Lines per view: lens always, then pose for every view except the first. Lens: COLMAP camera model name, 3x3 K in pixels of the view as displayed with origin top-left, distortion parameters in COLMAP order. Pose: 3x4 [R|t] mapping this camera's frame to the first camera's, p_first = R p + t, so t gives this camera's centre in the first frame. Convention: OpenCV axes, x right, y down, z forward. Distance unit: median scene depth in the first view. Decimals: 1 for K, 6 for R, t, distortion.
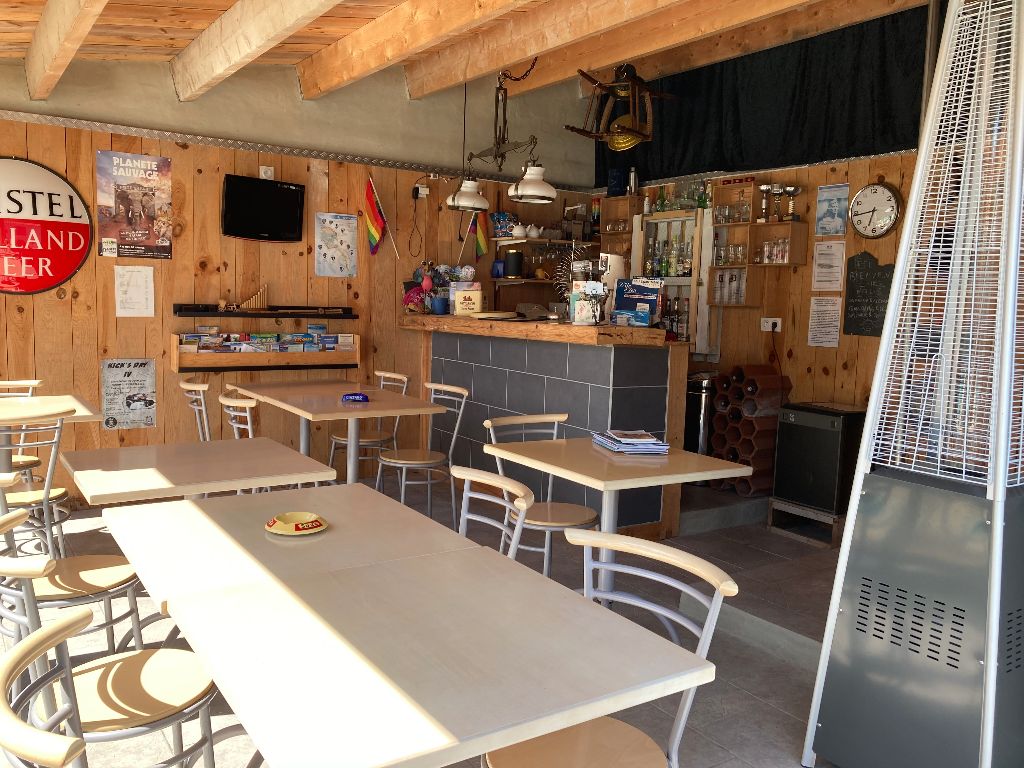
lens RADIAL K [[843.8, 0, 511.9], [0, 843.8, 380.4], [0, 0, 1]] dist [0.000529, 0.001437]
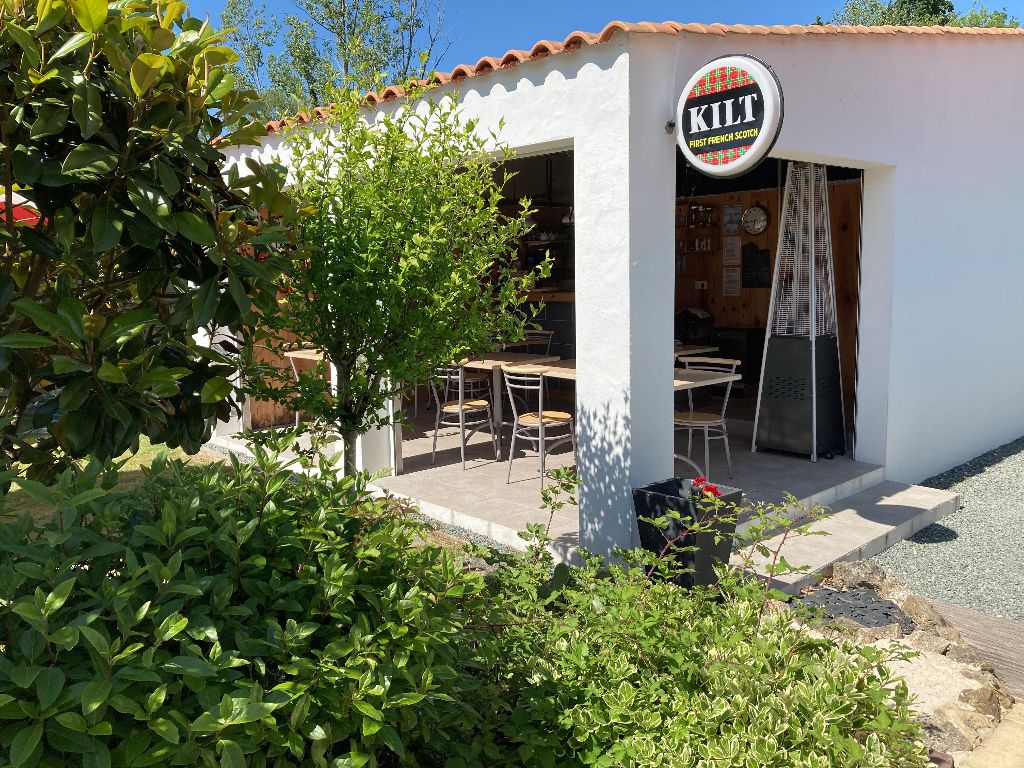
lens RADIAL K [[843.8, 0, 512.1], [0, 843.8, 383.6], [0, 0, 1]] dist [0.000529, 0.001437]
pose [[0.986061, -0.067702, 0.151989, -0.385177], [0.064521, 0.997584, 0.025767, 0.072033], [-0.153366, -0.015601, 0.988046, -0.722614]]
